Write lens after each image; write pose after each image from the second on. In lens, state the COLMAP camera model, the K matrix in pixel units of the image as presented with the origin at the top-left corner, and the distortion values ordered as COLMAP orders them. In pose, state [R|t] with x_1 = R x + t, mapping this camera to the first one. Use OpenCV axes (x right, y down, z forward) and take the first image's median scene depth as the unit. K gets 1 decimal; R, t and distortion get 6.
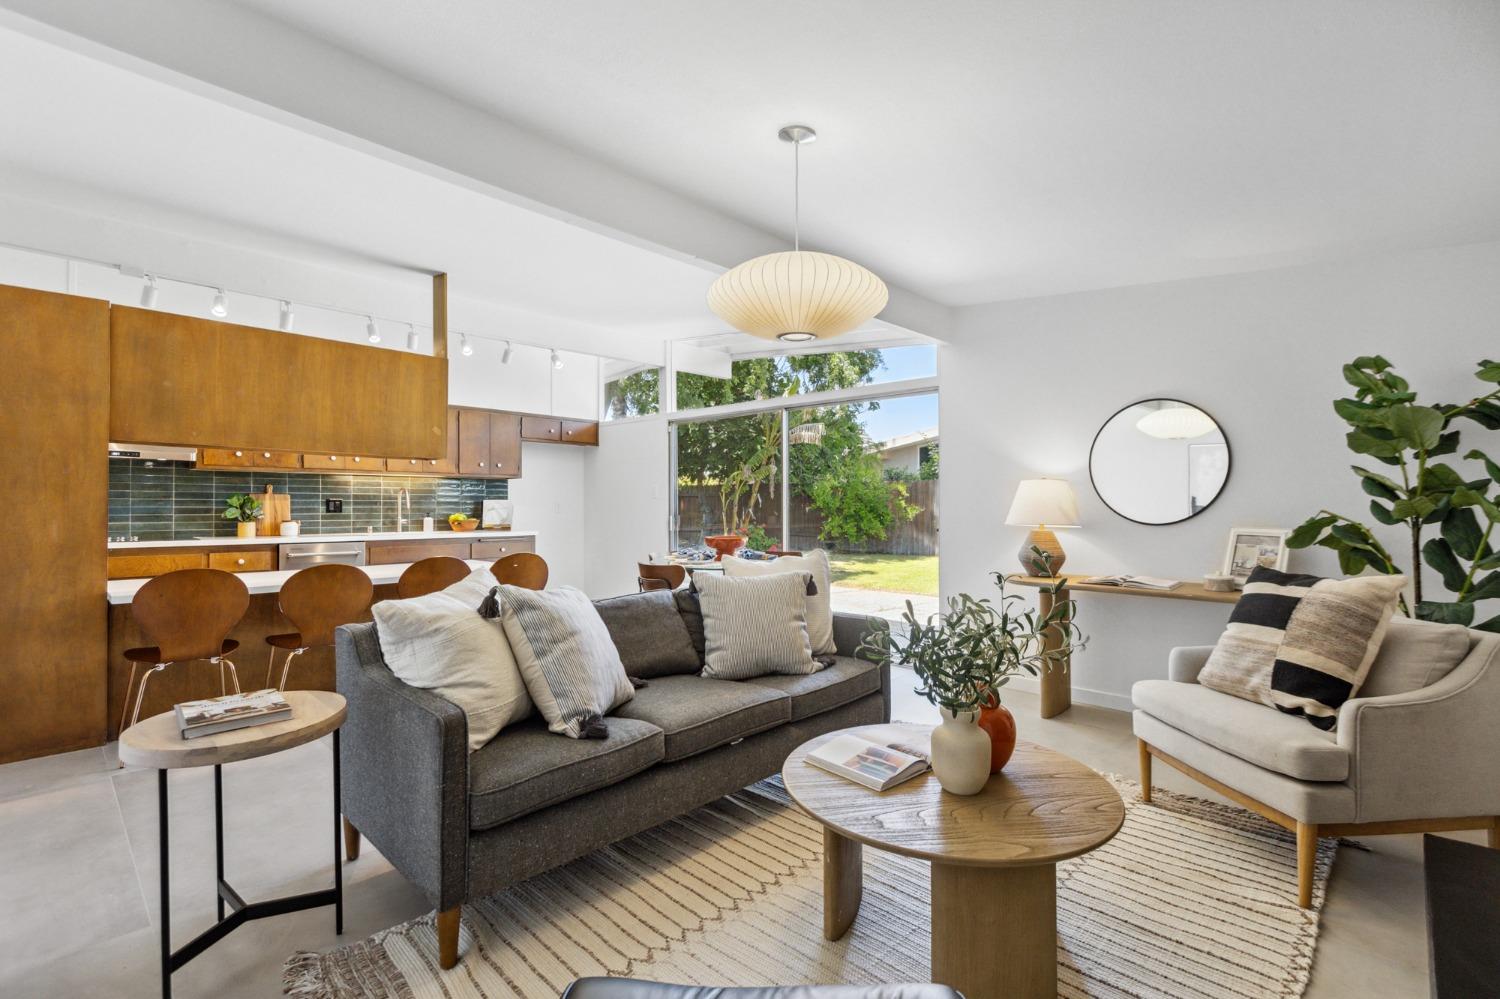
lens RADIAL K [[694.2, 0, 740.6], [0, 694.2, 504.0], [0, 0, 1]] dist [0.003940, 0.000747]
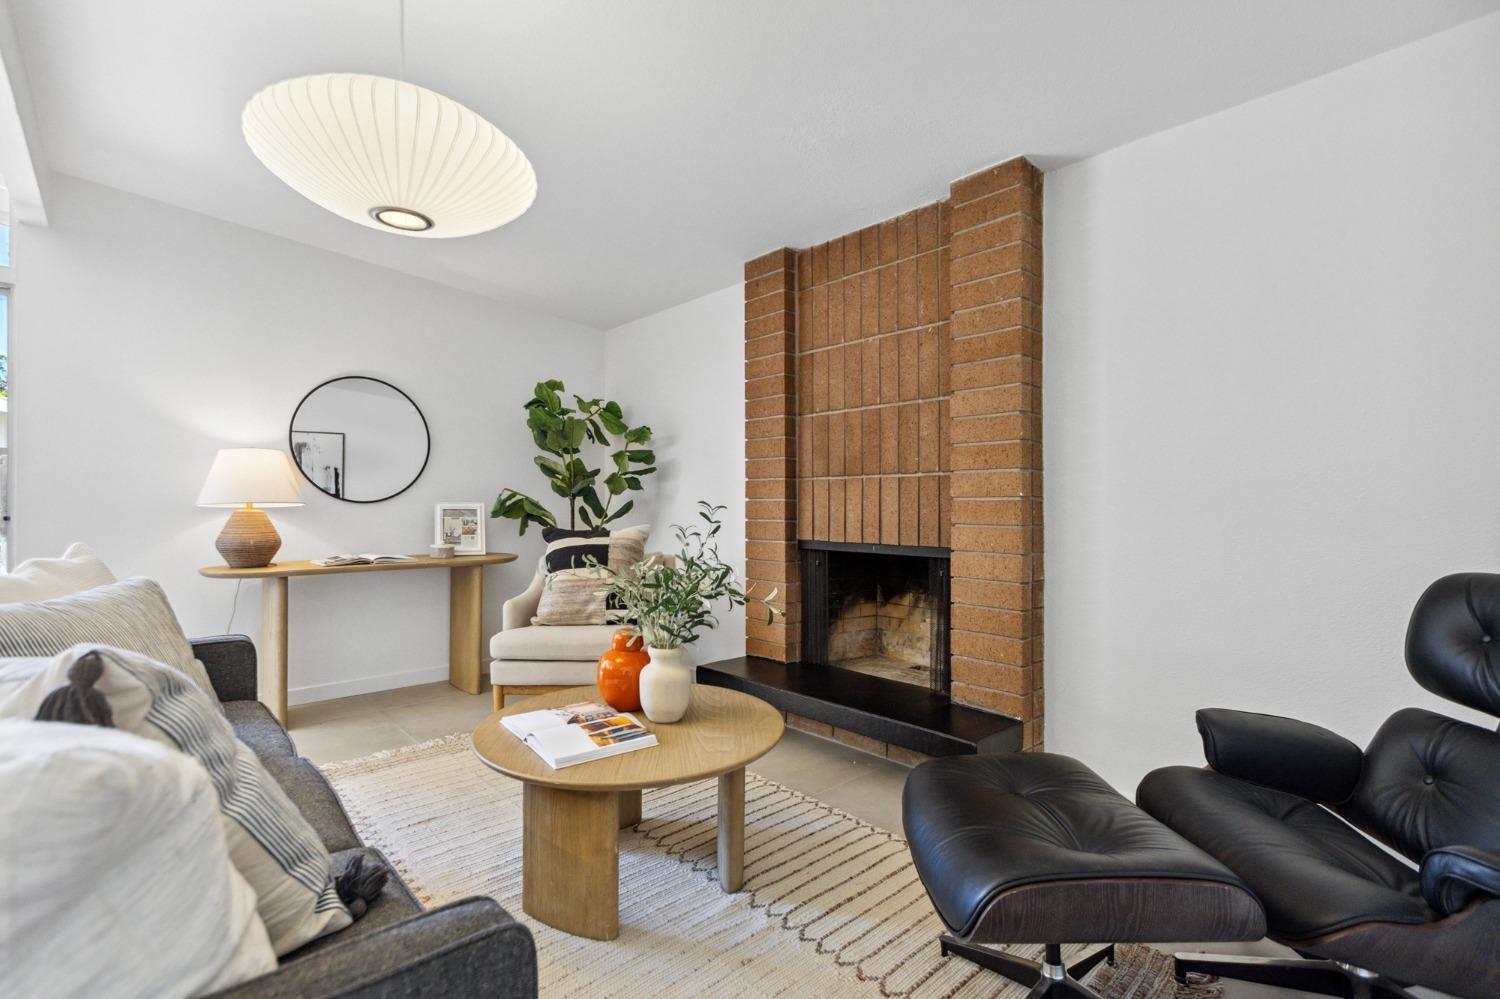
lens RADIAL K [[694.2, 0, 744.0], [0, 694.2, 501.6], [0, 0, 1]] dist [0.003940, 0.000747]
pose [[0.044053, 0.002852, 0.999025, -0.549390], [-0.002510, 0.999993, -0.002744, 0.041621], [-0.999026, -0.002387, 0.044060, 0.565190]]
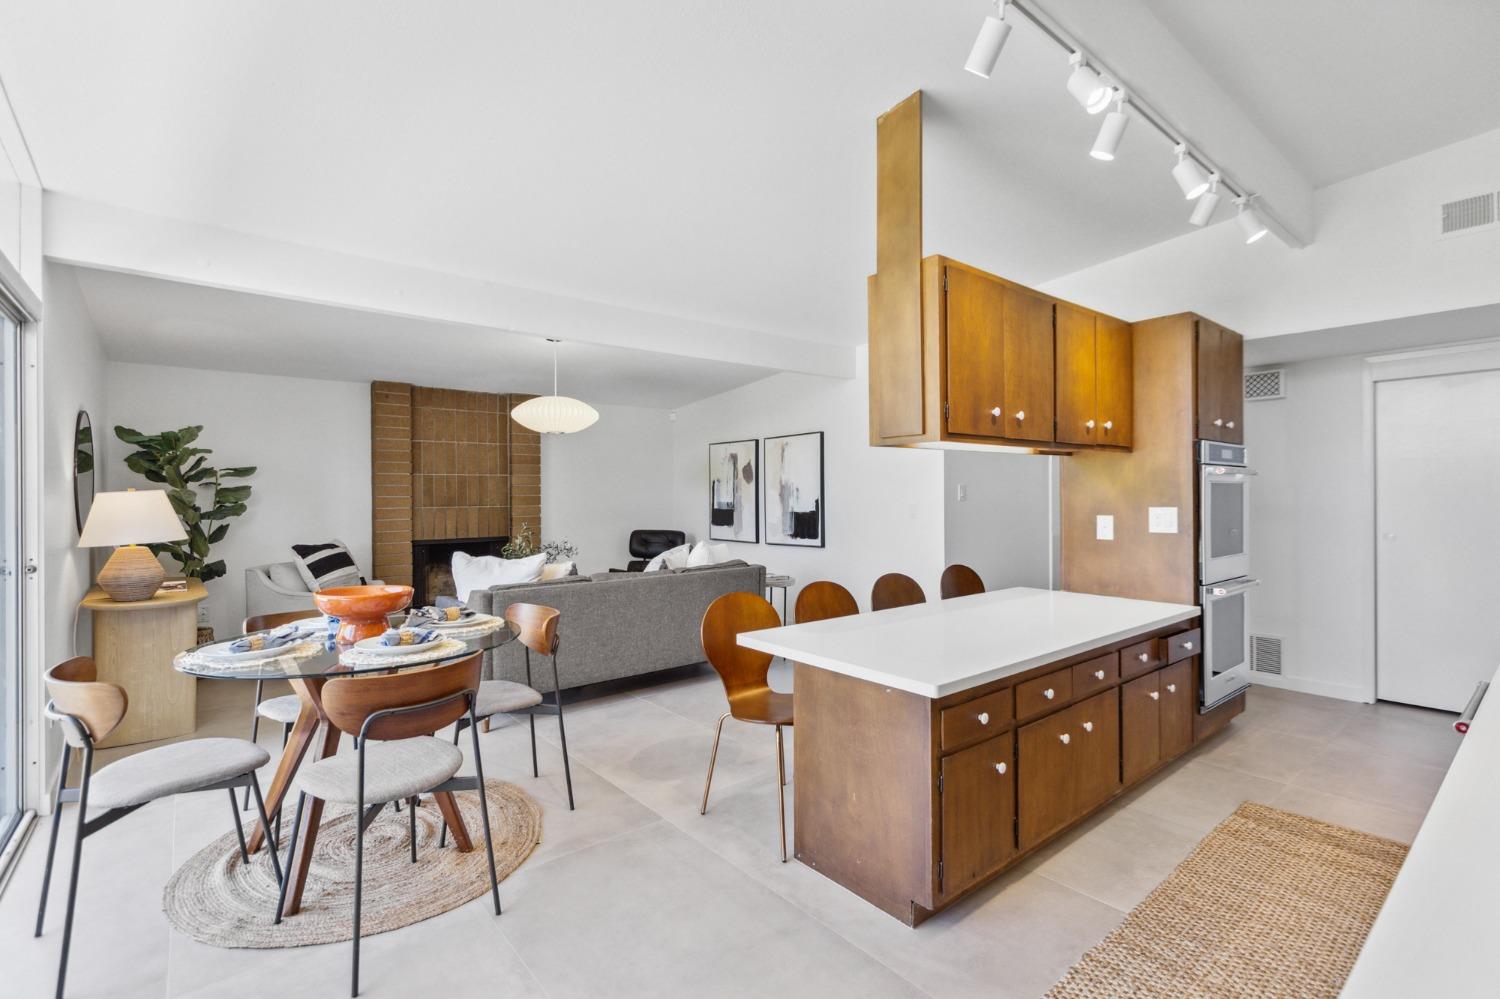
lens RADIAL K [[694.2, 0, 753.1], [0, 694.2, 493.3], [0, 0, 1]] dist [0.003940, 0.000747]
pose [[-0.995109, 0.001524, 0.098769, -0.669380], [0.001791, 0.999995, 0.002616, -0.057527], [-0.098764, 0.002780, -0.995107, 2.788173]]
